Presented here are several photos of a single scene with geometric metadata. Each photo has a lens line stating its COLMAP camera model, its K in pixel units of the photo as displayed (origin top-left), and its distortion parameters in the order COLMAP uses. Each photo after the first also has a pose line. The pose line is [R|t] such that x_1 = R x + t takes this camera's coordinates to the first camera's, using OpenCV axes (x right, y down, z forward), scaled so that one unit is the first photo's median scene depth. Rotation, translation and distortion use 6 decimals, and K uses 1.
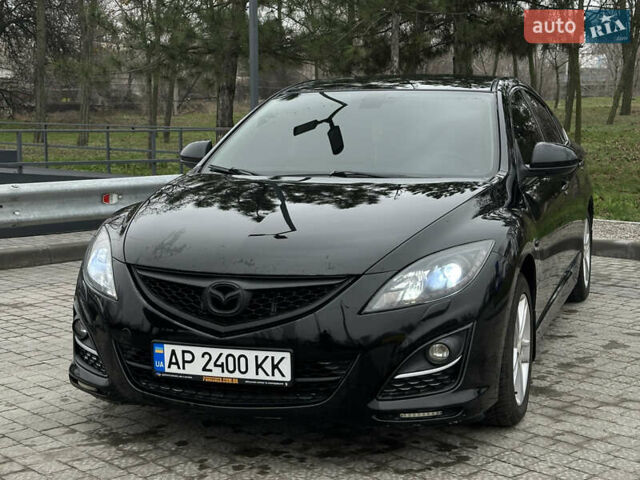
lens RADIAL K [[1141.3, 0, 320.0], [0, 1141.3, 240.0], [0, 0, 1]] dist [0.222207, -0.163868]
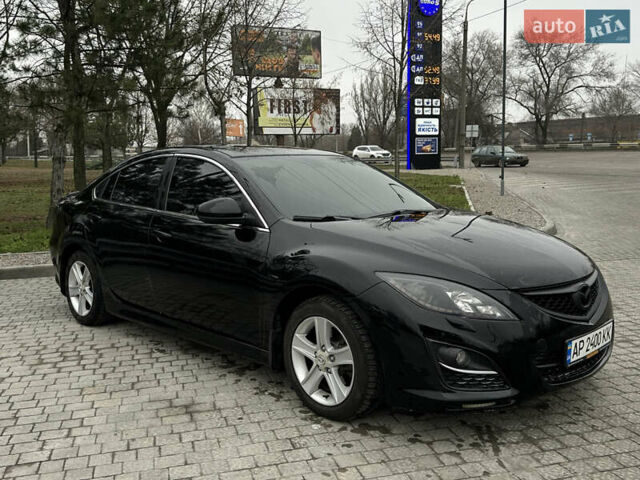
lens RADIAL K [[641.6, 0, 320.0], [0, 641.6, 240.0], [0, 0, 1]] dist [0.168295, -0.326382]
pose [[0.442347, -0.115031, 0.889436, -0.904457], [0.135405, 0.988938, 0.060558, -0.105402], [-0.886563, 0.093646, 0.453030, 0.903351]]
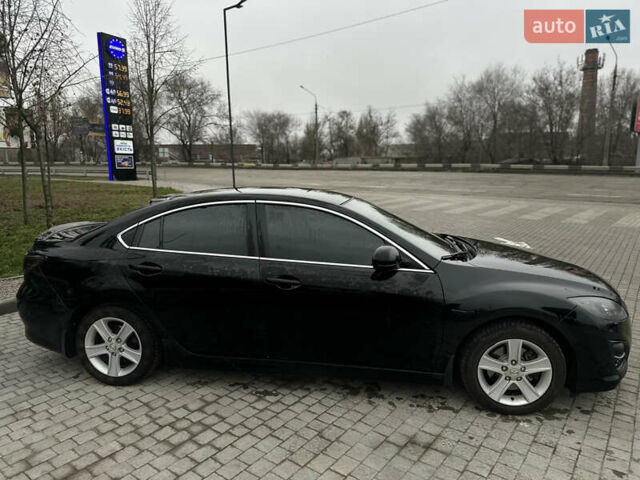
lens RADIAL K [[455.2, 0, 320.0], [0, 455.2, 240.0], [0, 0, 1]] dist [0.048801, -0.065666]
pose [[-0.197611, -0.151656, 0.968478, -0.812916], [0.131985, 0.974848, 0.179584, -0.277988], [-0.971355, 0.163313, -0.172624, 1.657645]]
